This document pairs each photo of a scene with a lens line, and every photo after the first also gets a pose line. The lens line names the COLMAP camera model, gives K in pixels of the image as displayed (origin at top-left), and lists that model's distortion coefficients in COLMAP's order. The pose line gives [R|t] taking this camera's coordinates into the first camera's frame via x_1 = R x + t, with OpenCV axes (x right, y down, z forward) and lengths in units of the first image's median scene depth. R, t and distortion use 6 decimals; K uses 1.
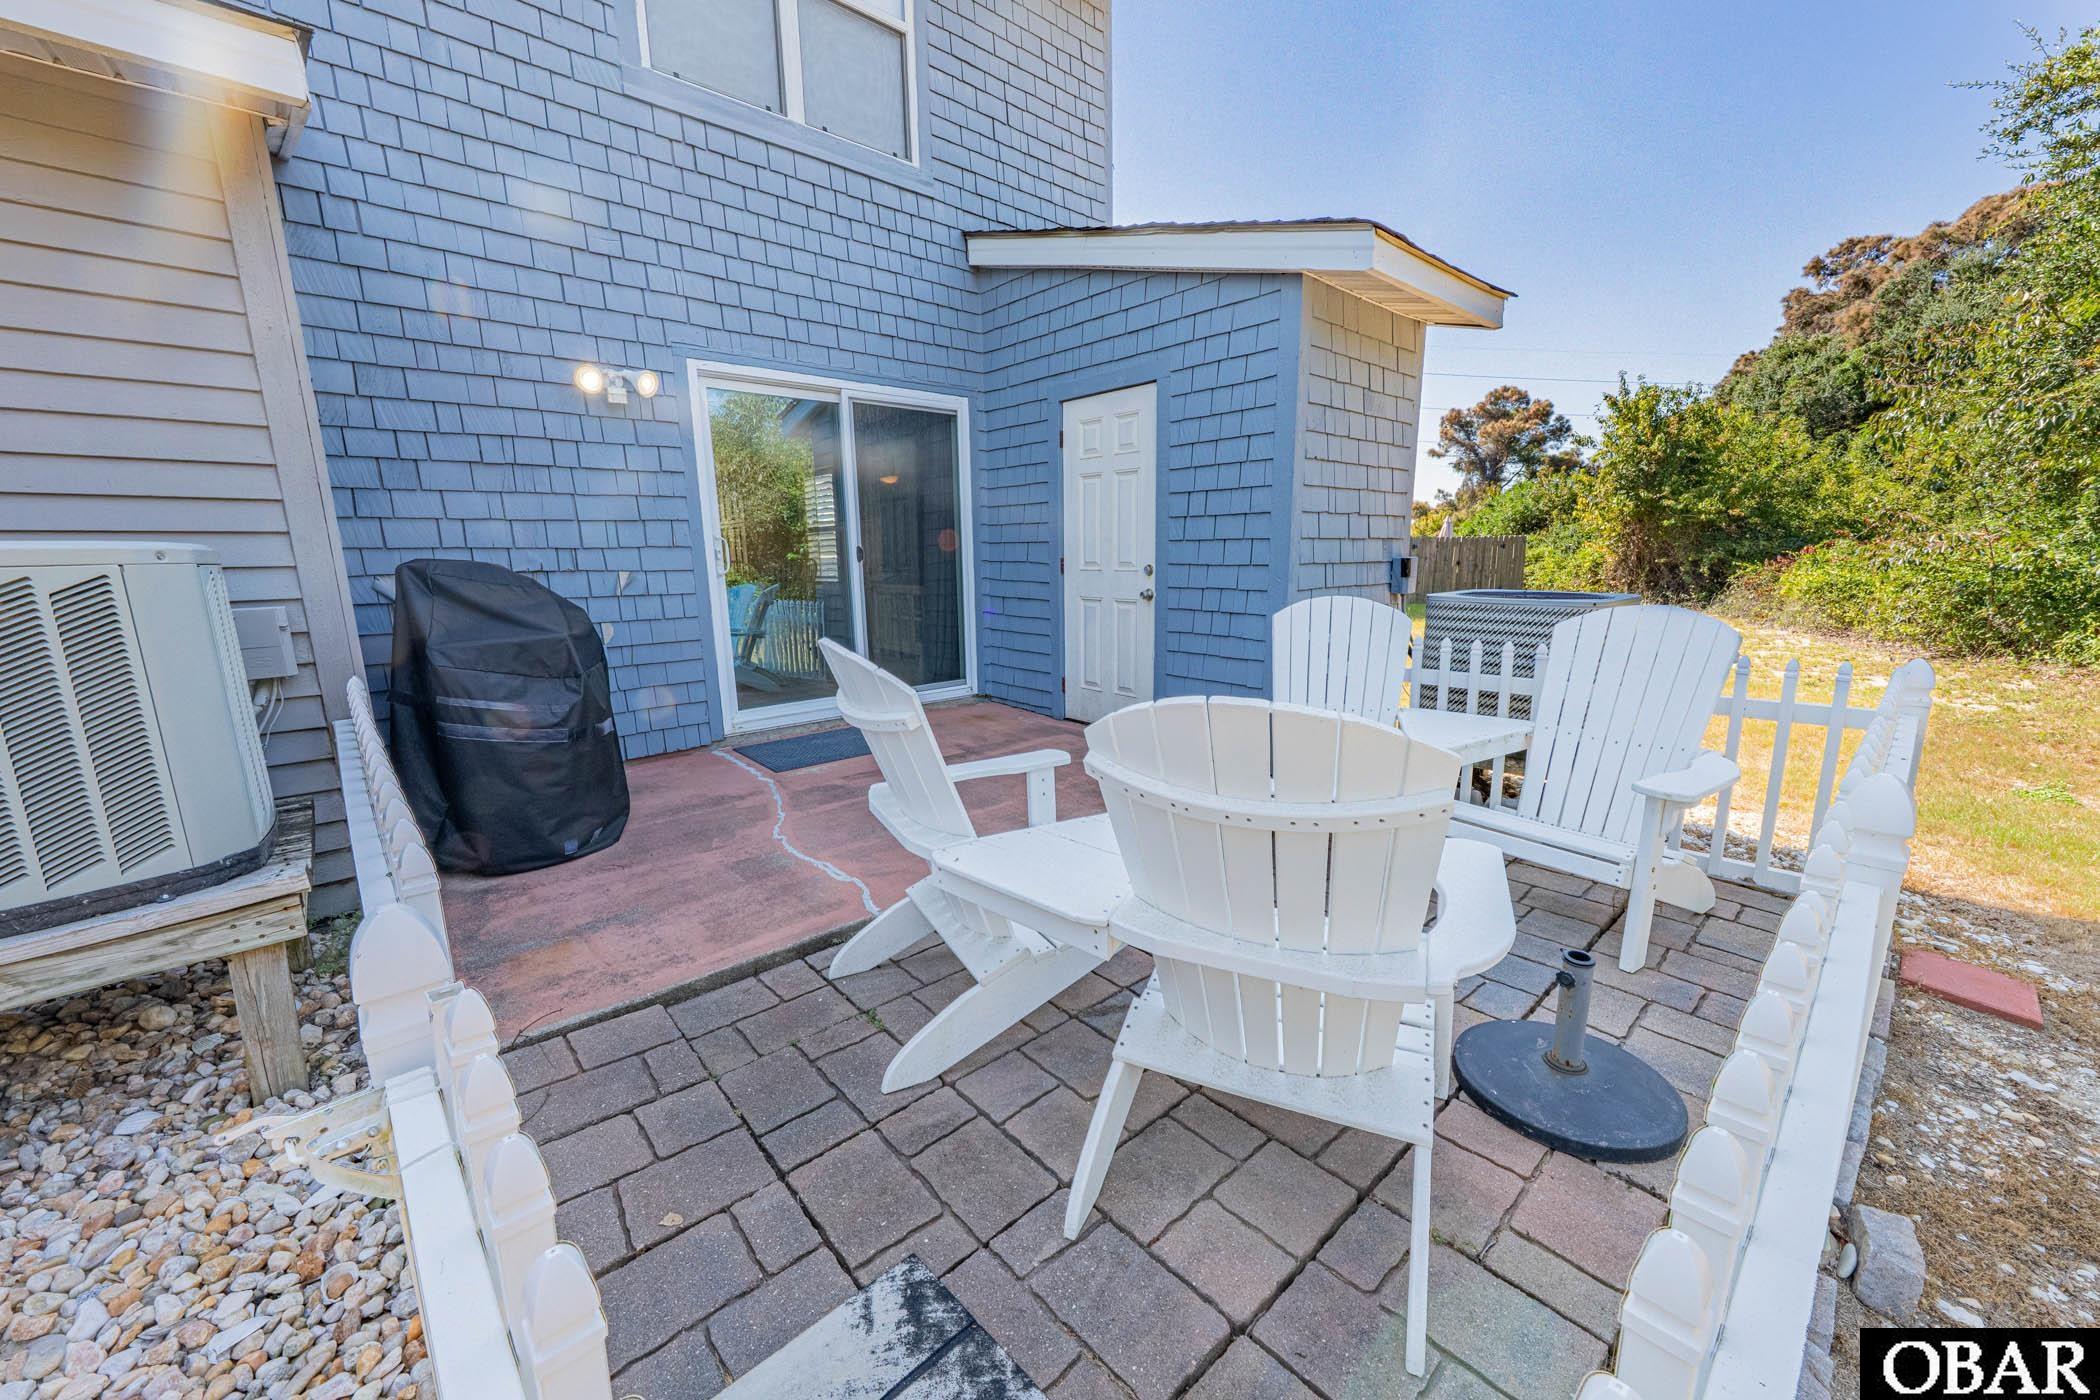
lens RADIAL K [[784.4, 0, 1046.4], [0, 784.4, 704.3], [0, 0, 1]] dist [-0.001578, -0.000251]
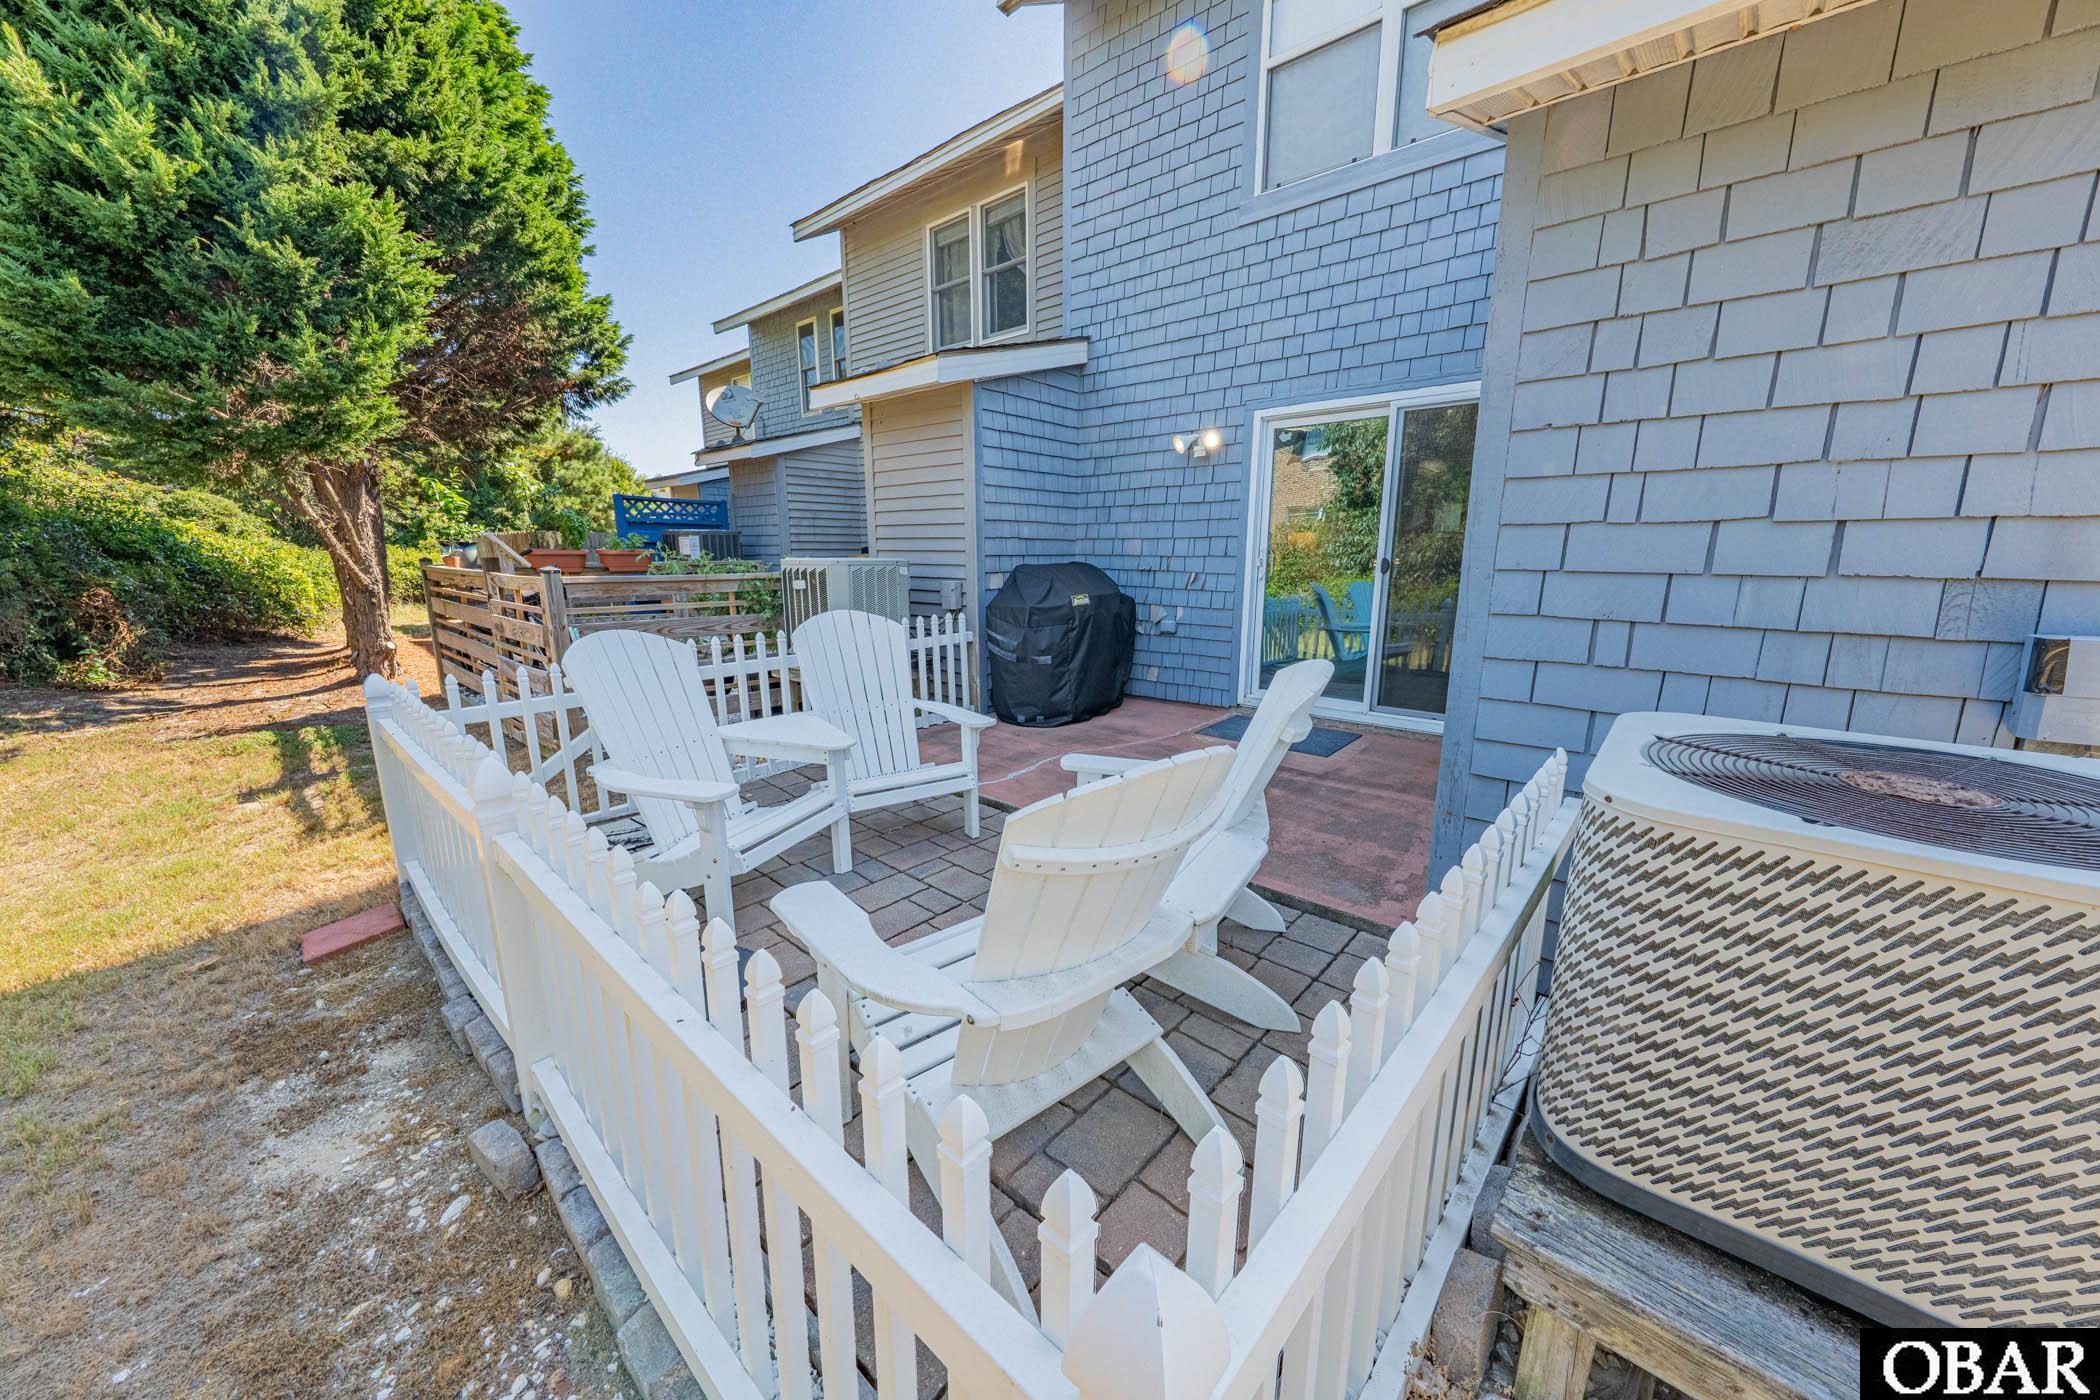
lens RADIAL K [[737.7, 0, 1048.2], [0, 737.7, 700.9], [0, 0, 1]] dist [-0.002088, -0.000264]
pose [[0.112943, 0.214959, -0.970070, 0.748381], [-0.191583, 0.962708, 0.191022, -0.140995], [0.974956, 0.164275, 0.149914, 0.538543]]
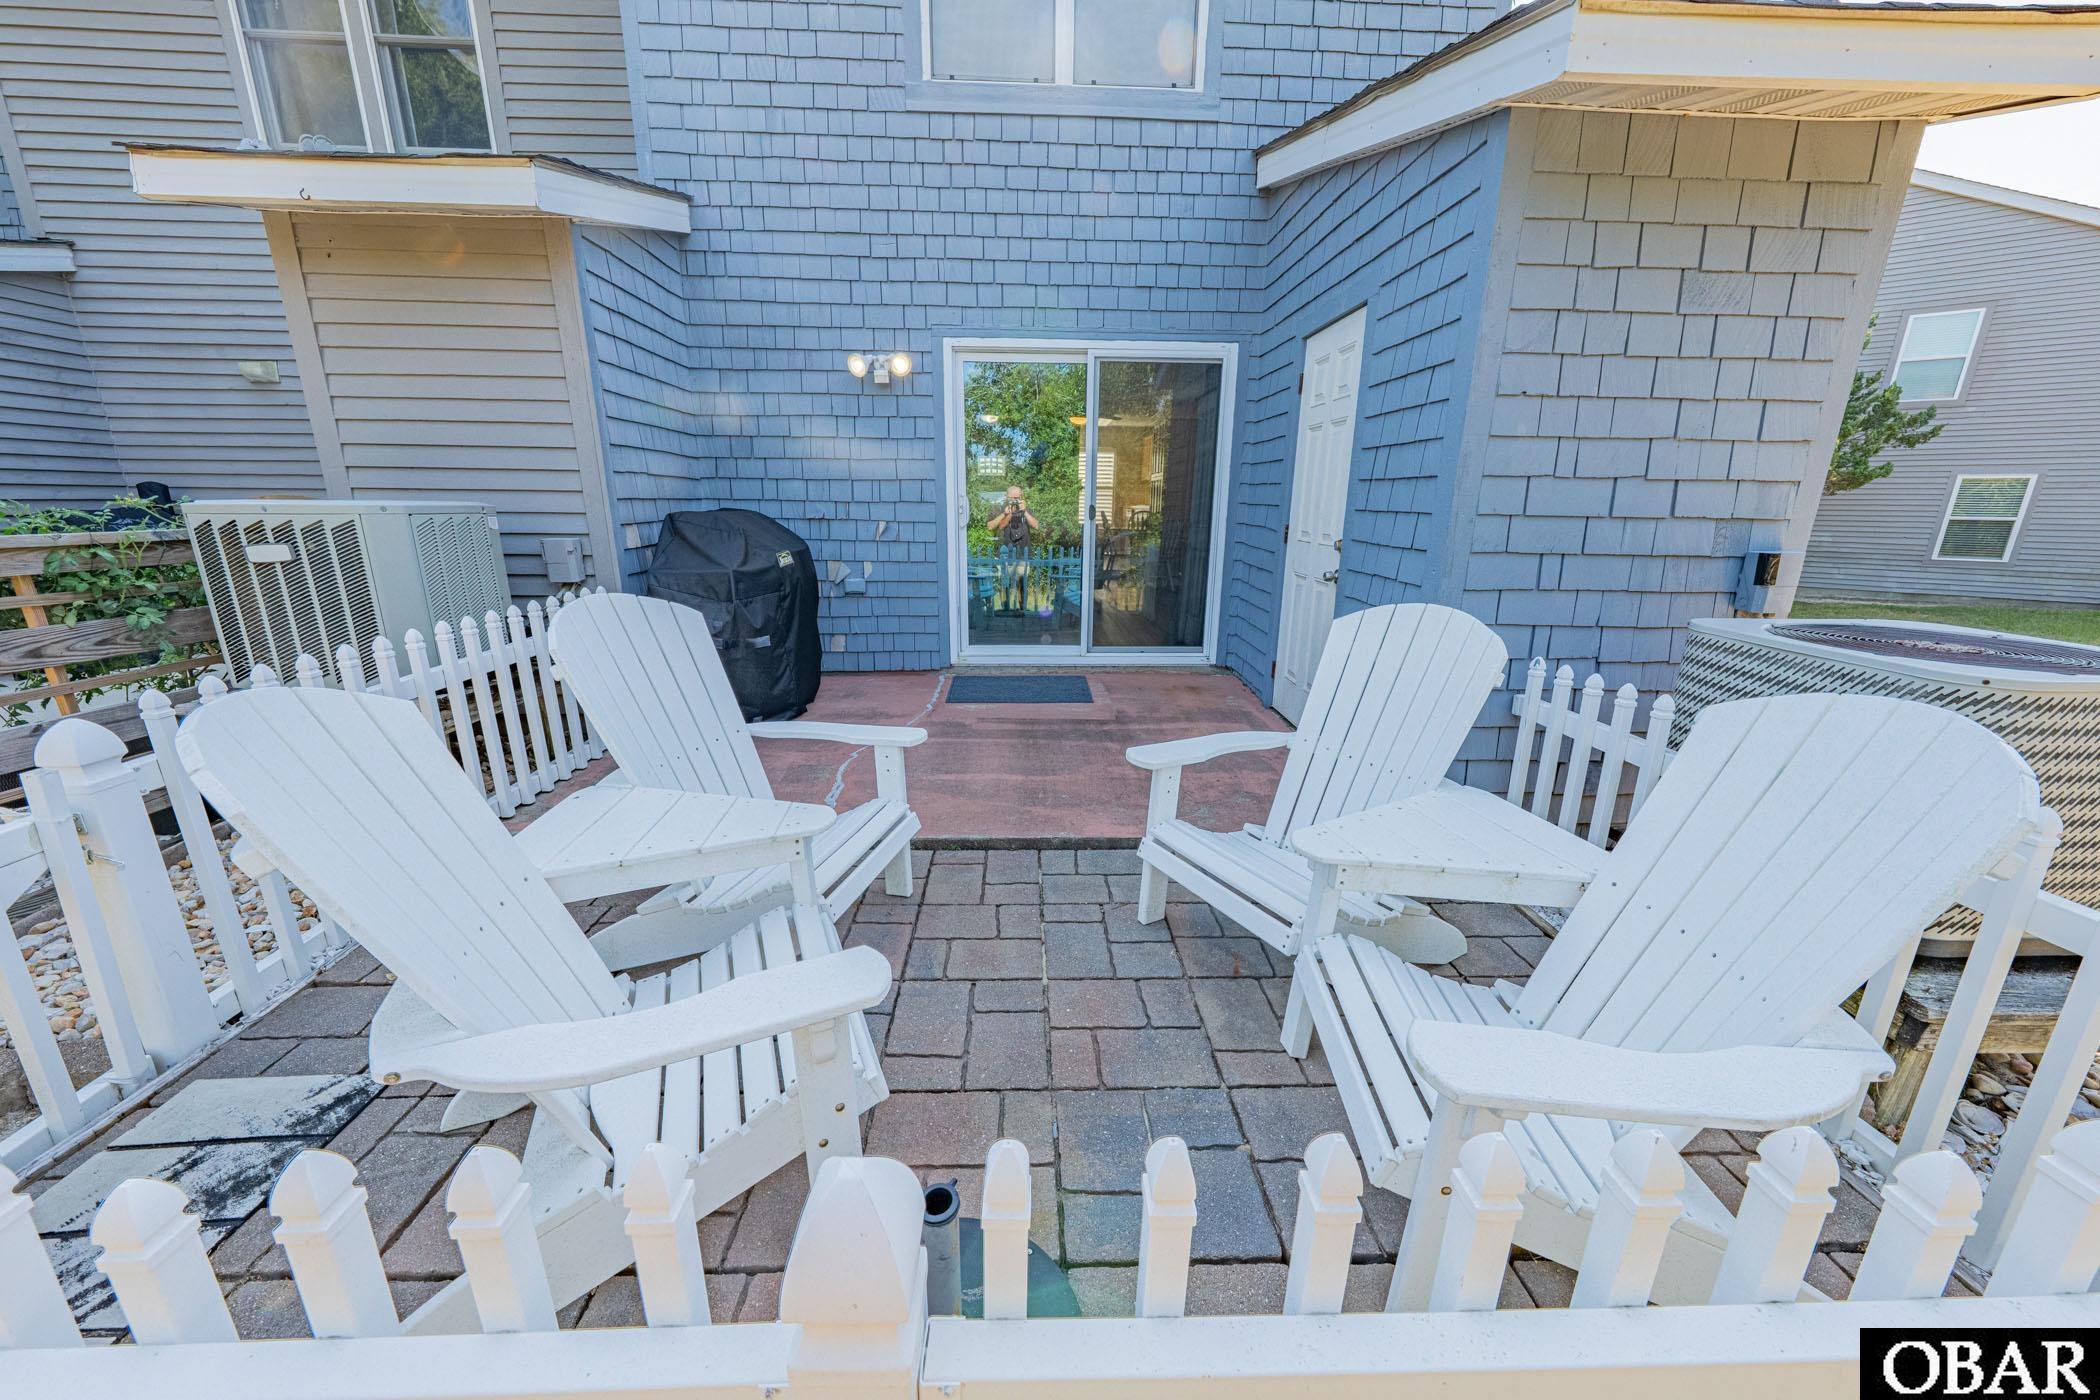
lens RADIAL K [[737.7, 0, 1048.2], [0, 737.7, 700.9], [0, 0, 1]] dist [-0.002088, -0.000264]
pose [[0.770701, 0.190396, -0.608087, 0.406879], [-0.144592, 0.981677, 0.124111, -0.068075], [0.620575, -0.007728, 0.784109, 0.225608]]
